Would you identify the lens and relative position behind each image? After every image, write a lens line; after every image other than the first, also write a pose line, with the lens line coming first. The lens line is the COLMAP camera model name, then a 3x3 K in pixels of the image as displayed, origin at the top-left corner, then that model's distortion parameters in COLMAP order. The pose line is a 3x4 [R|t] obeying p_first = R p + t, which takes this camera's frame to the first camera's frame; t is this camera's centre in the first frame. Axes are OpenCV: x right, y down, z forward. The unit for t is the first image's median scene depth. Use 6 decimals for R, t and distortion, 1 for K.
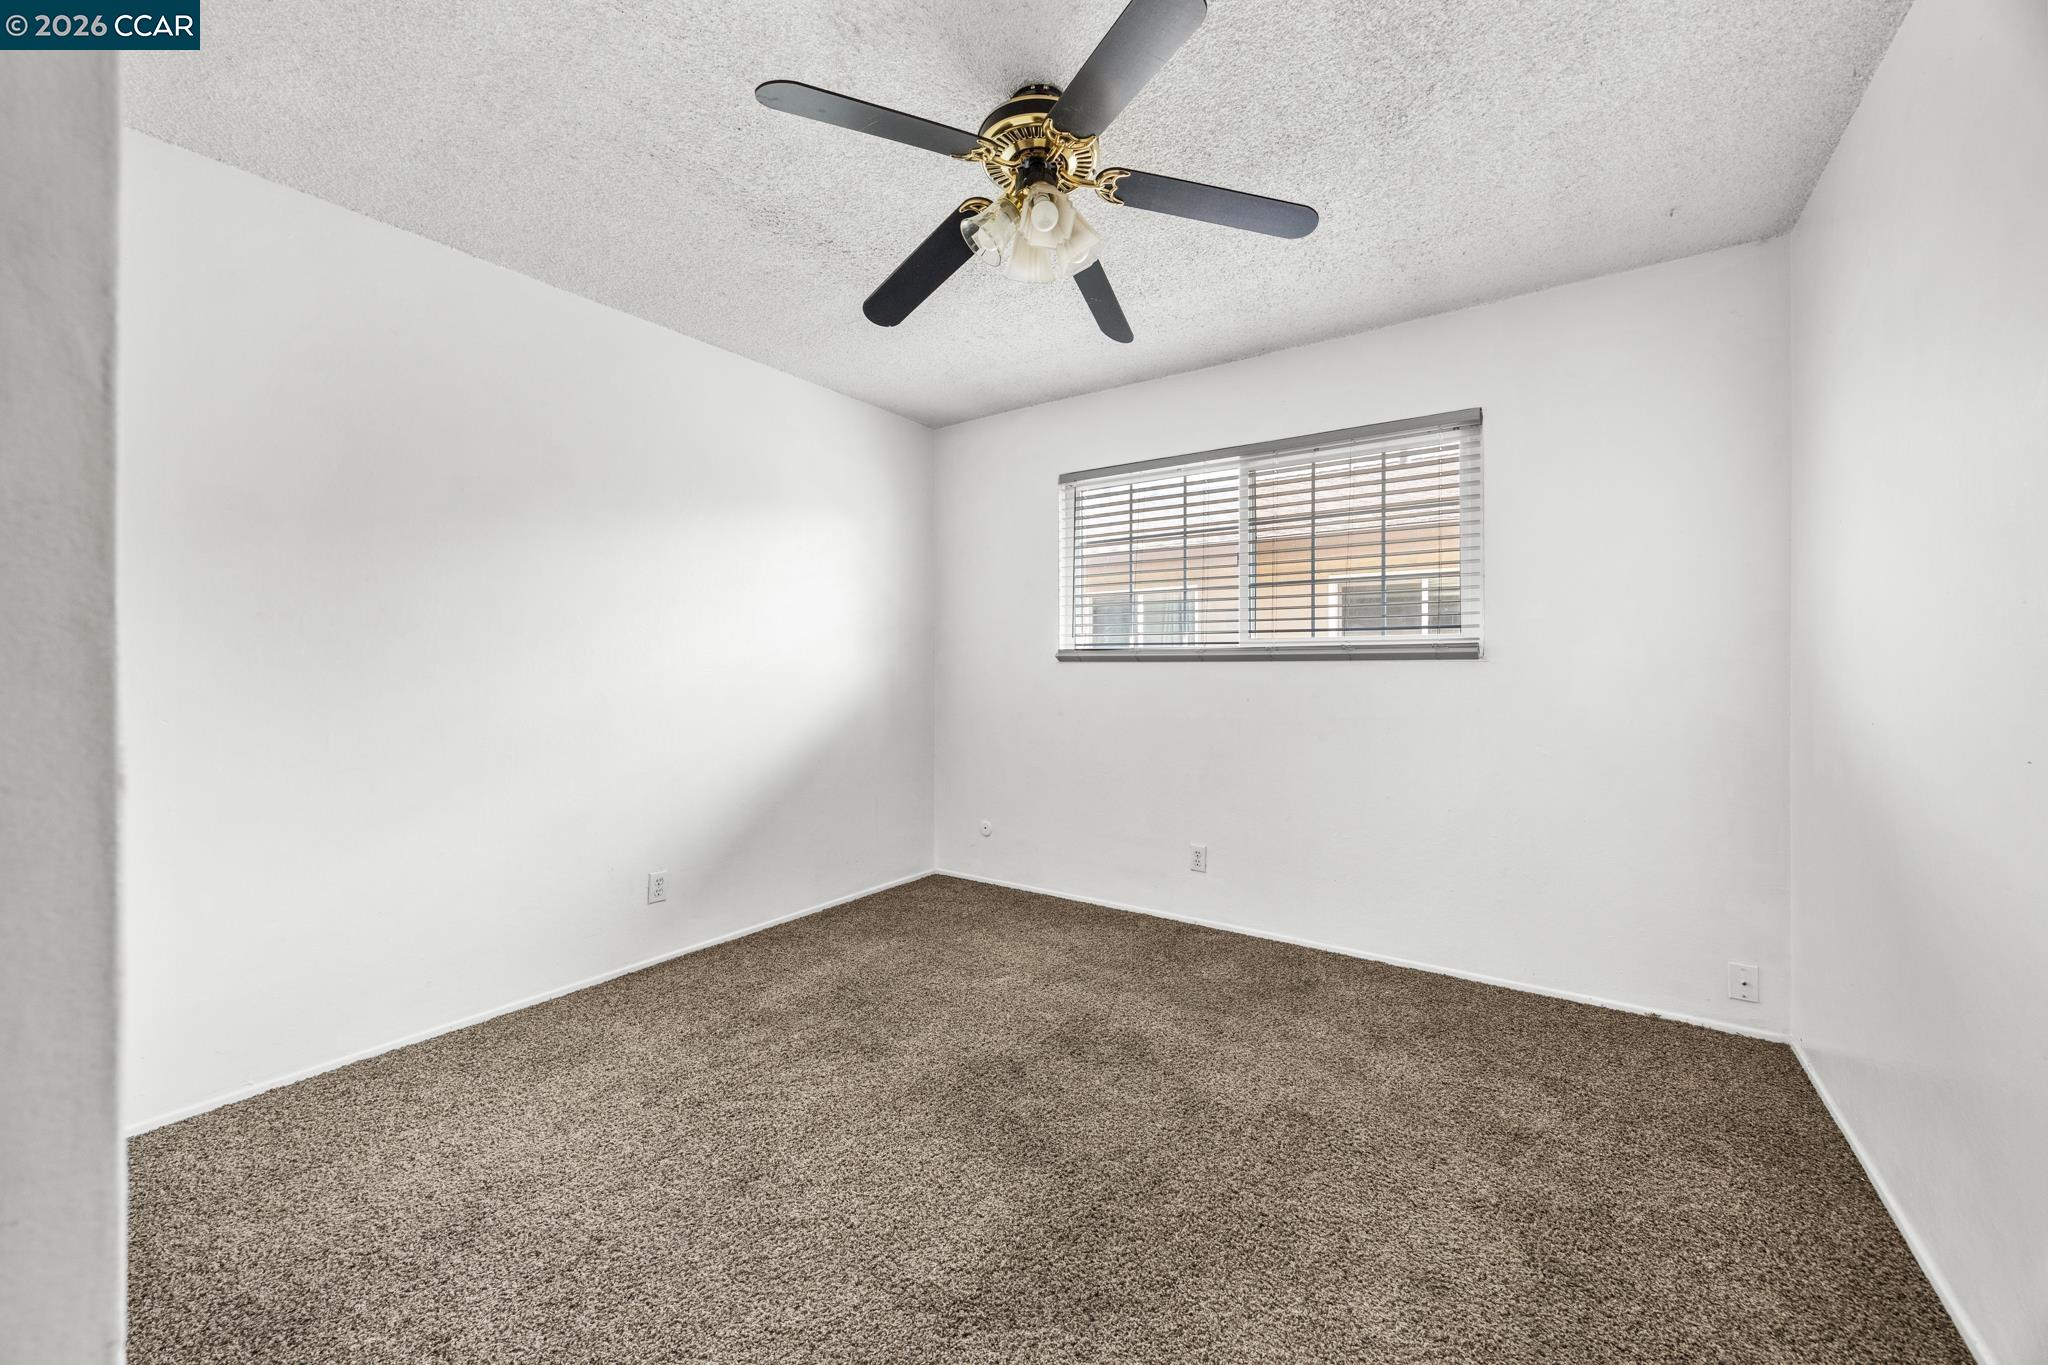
lens RADIAL K [[773.5, 0, 1021.6], [0, 773.5, 666.3], [0, 0, 1]] dist [-0.005261, 0.000027]
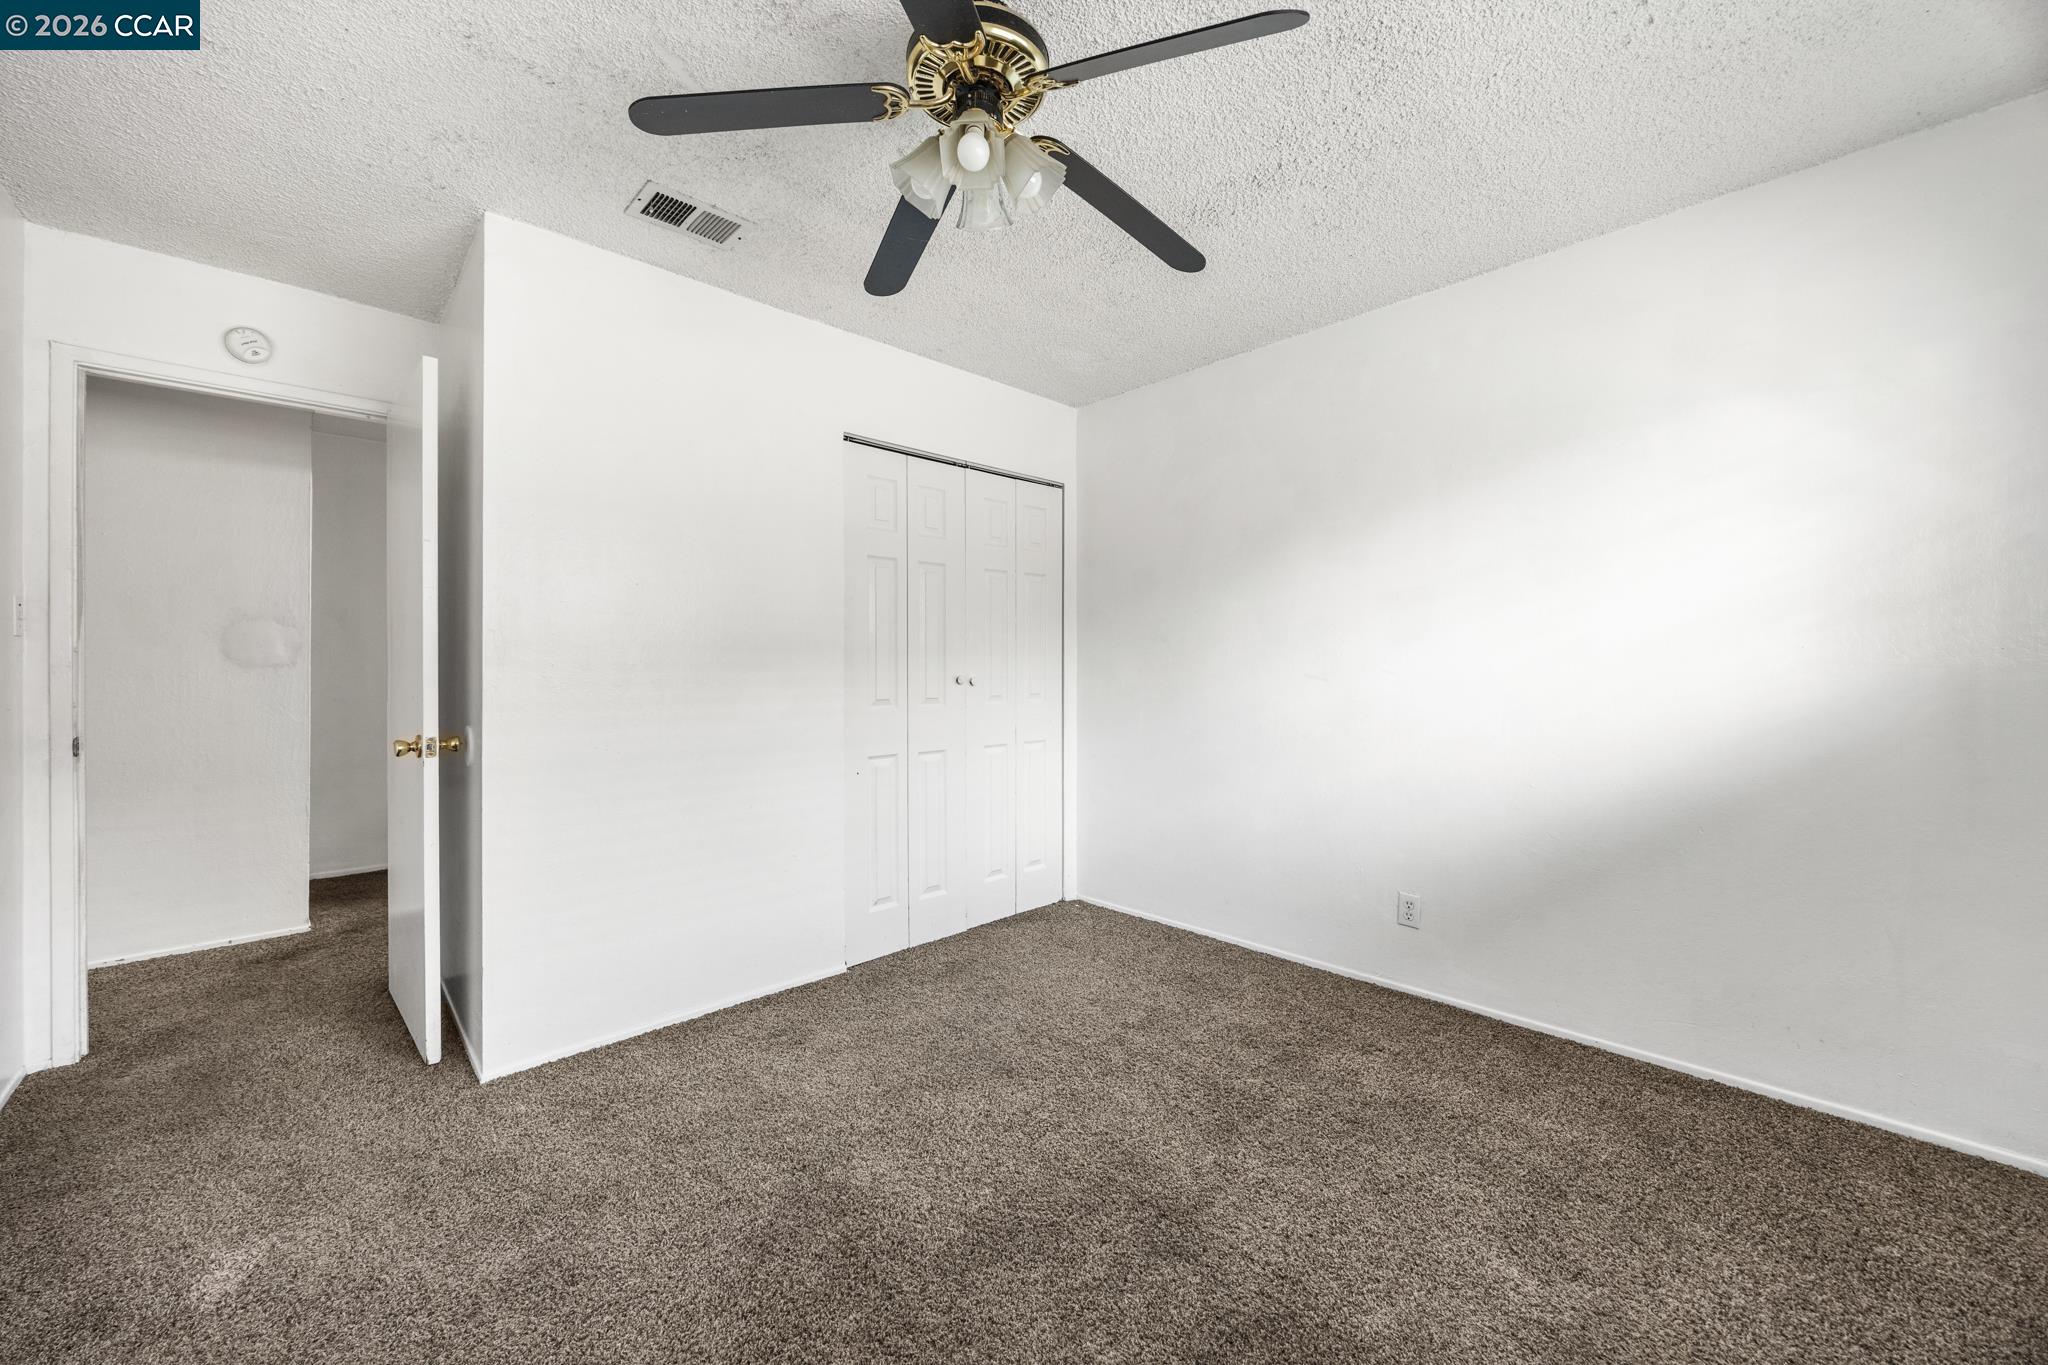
lens RADIAL K [[773.5, 0, 1021.6], [0, 773.5, 666.3], [0, 0, 1]] dist [-0.005261, 0.000027]
pose [[-0.191620, -0.001773, -0.981468, 0.589614], [0.000043, 0.999998, -0.001815, 0.000913], [0.981469, -0.000390, -0.191620, 0.841100]]
